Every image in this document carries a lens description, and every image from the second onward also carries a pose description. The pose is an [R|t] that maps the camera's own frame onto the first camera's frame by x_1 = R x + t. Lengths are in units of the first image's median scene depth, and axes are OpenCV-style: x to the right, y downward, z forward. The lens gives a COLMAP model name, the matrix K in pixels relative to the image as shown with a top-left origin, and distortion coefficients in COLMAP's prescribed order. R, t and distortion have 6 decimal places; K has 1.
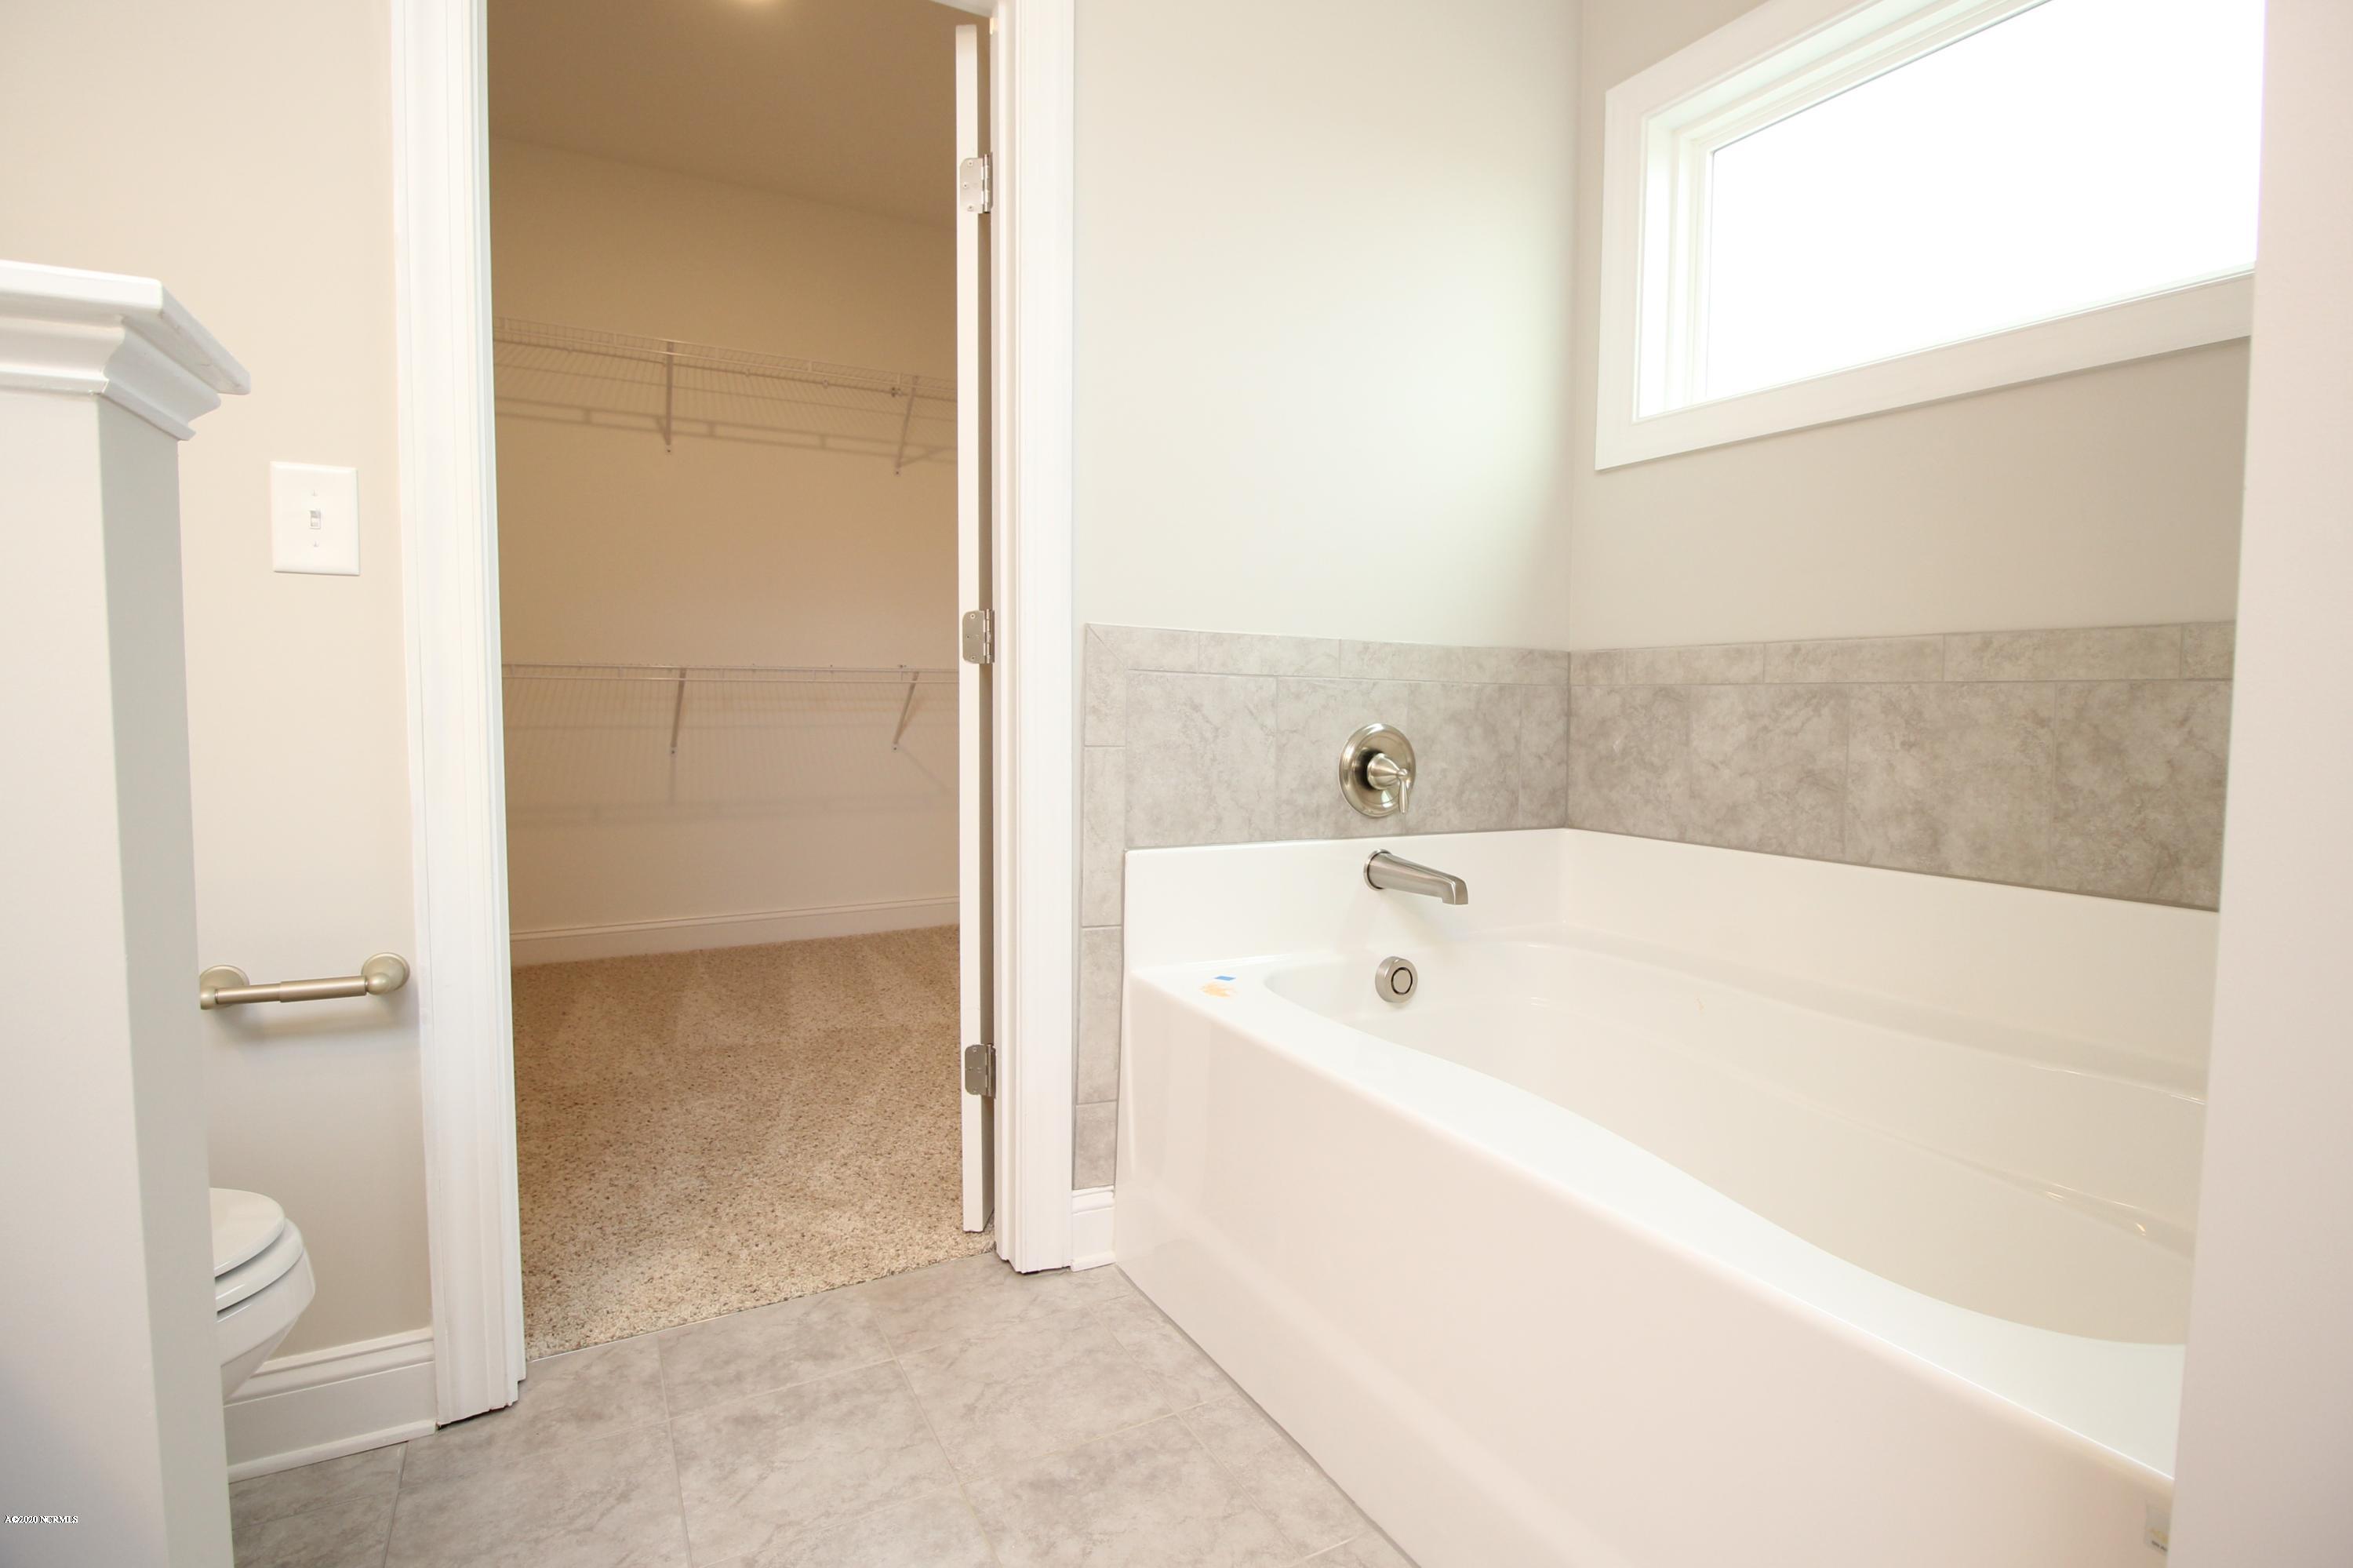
lens RADIAL K [[1105.2, 0, 1190.1], [0, 1105.2, 760.4], [0, 0, 1]] dist [-0.002867, -0.010314]
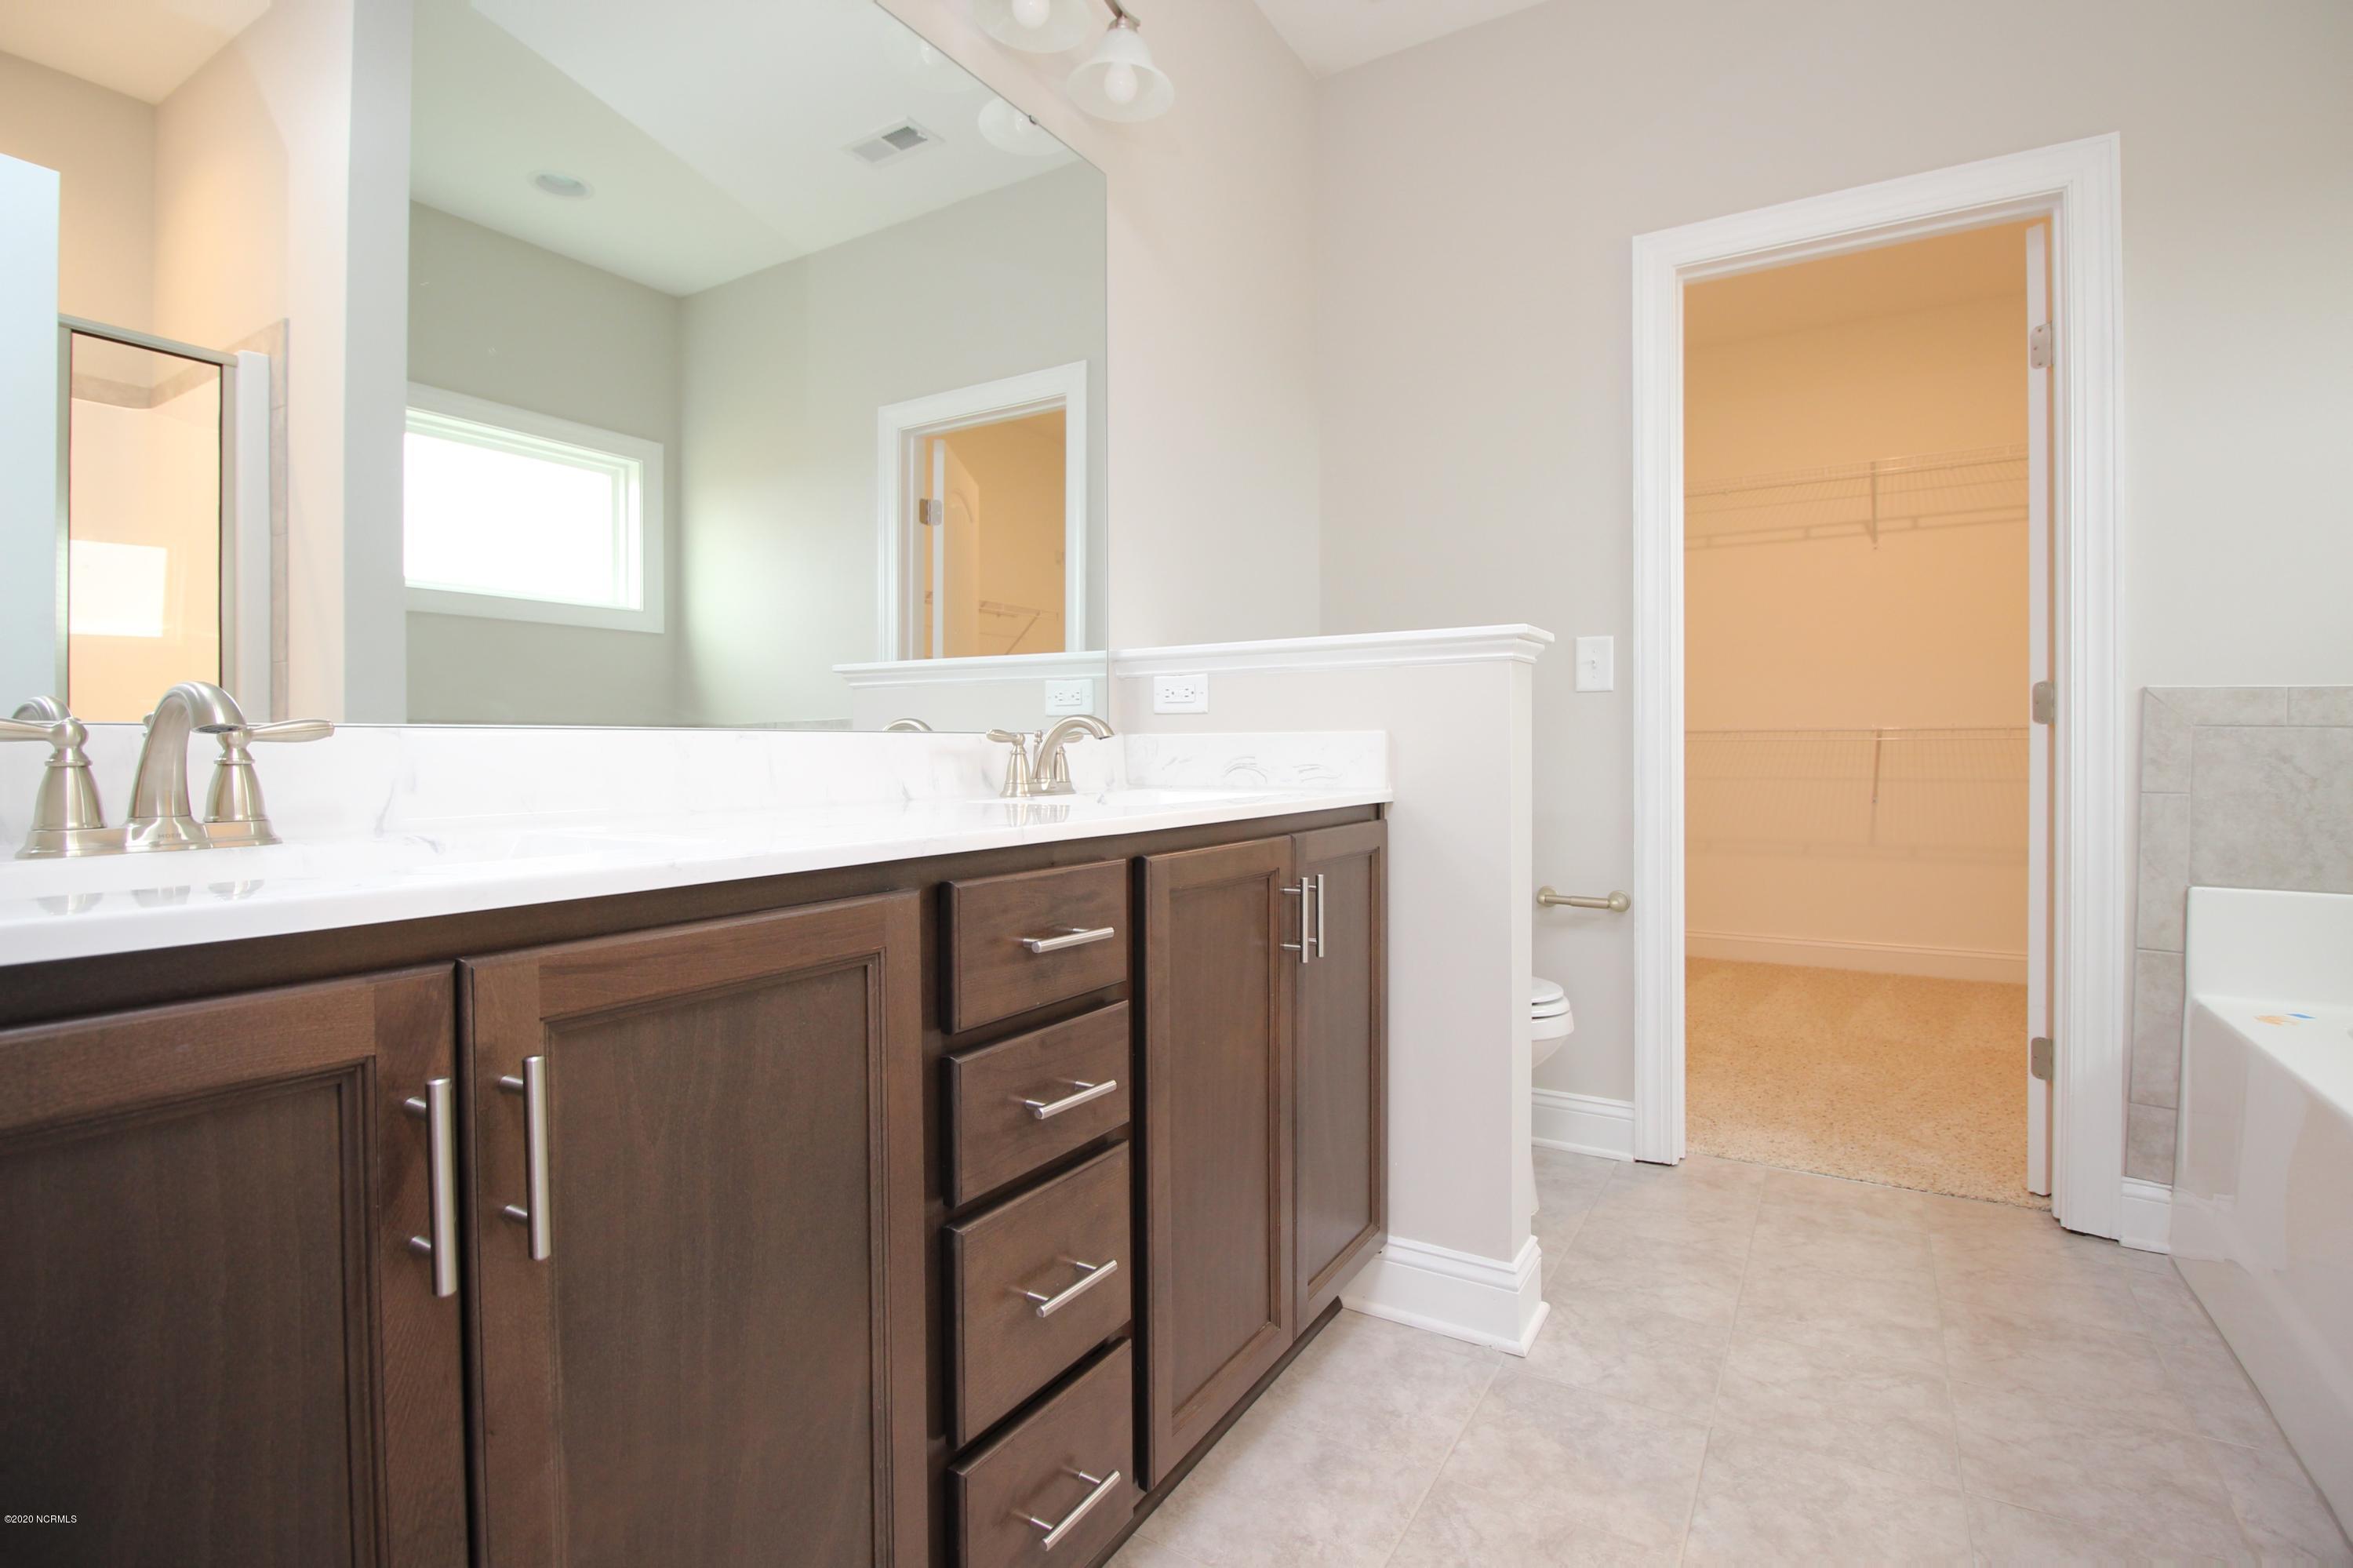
lens RADIAL K [[1128.1, 0, 1181.9], [0, 1128.1, 757.7], [0, 0, 1]] dist [0.003066, -0.000487]
pose [[0.485308, -0.003945, -0.874335, 0.448310], [-0.045421, 0.998526, -0.029717, 0.031815], [0.873163, 0.054135, 0.484413, -0.454854]]
